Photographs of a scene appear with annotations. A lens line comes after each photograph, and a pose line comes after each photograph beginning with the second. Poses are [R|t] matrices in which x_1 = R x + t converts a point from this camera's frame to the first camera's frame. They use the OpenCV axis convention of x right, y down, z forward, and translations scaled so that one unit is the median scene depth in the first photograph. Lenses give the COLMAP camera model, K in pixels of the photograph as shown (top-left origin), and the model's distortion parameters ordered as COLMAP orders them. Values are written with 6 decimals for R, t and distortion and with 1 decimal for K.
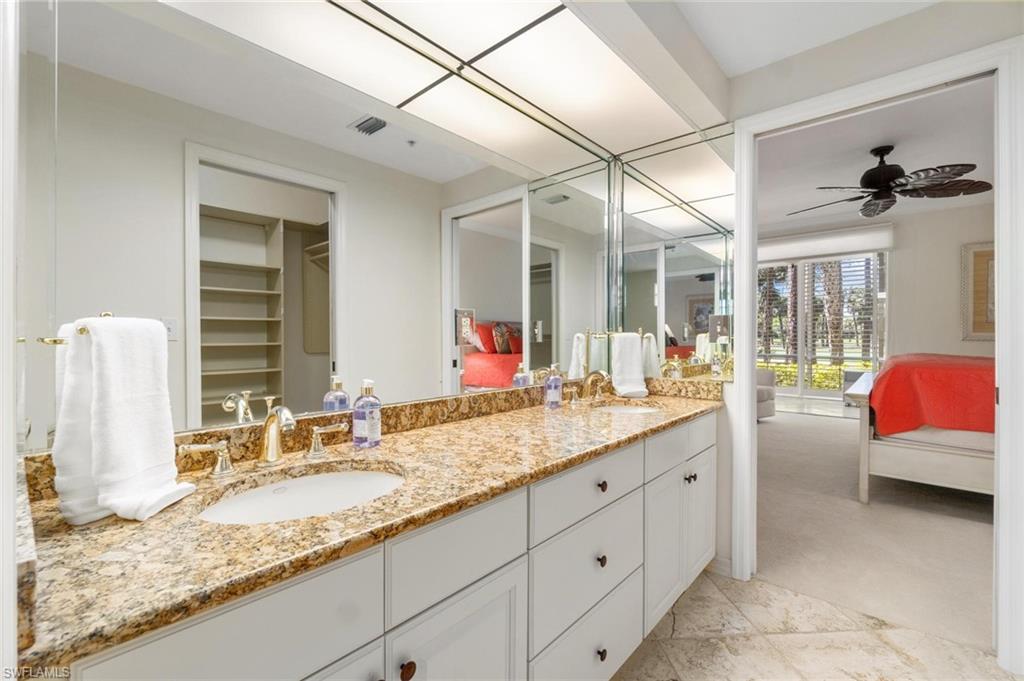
lens RADIAL K [[443.5, 0, 504.4], [0, 443.5, 336.7], [0, 0, 1]] dist [-0.007126, 0.001706]
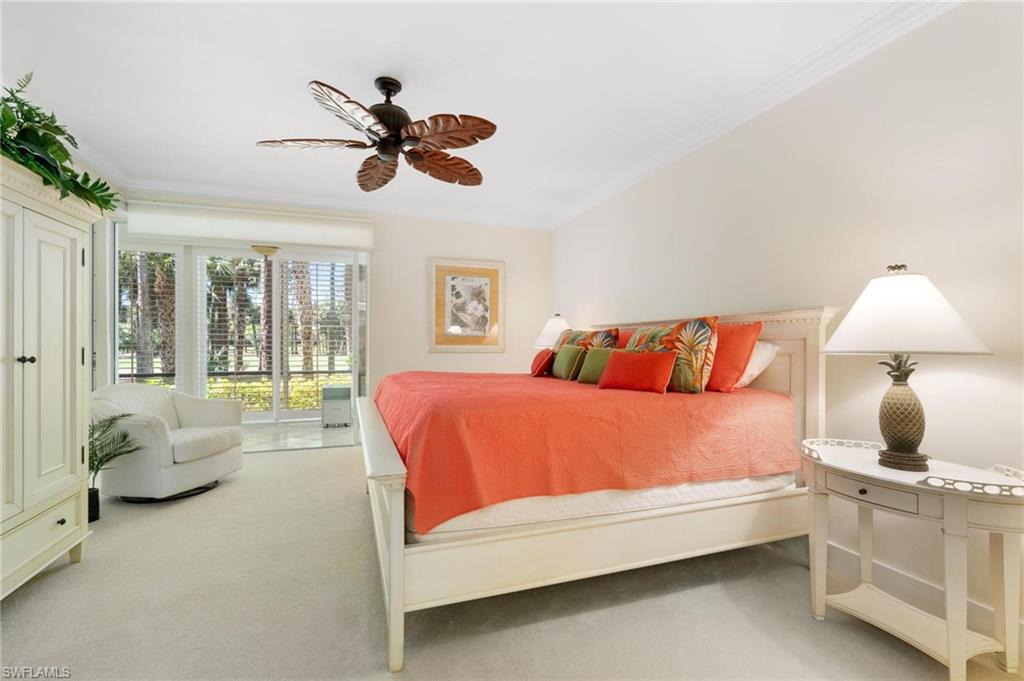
lens RADIAL K [[443.5, 0, 505.1], [0, 443.5, 343.9], [0, 0, 1]] dist [-0.007126, 0.001706]
pose [[0.477327, -0.002182, 0.878723, 0.150977], [0.003692, 0.999993, 0.000477, -0.006795], [-0.878718, 0.003016, 0.477332, 0.231854]]
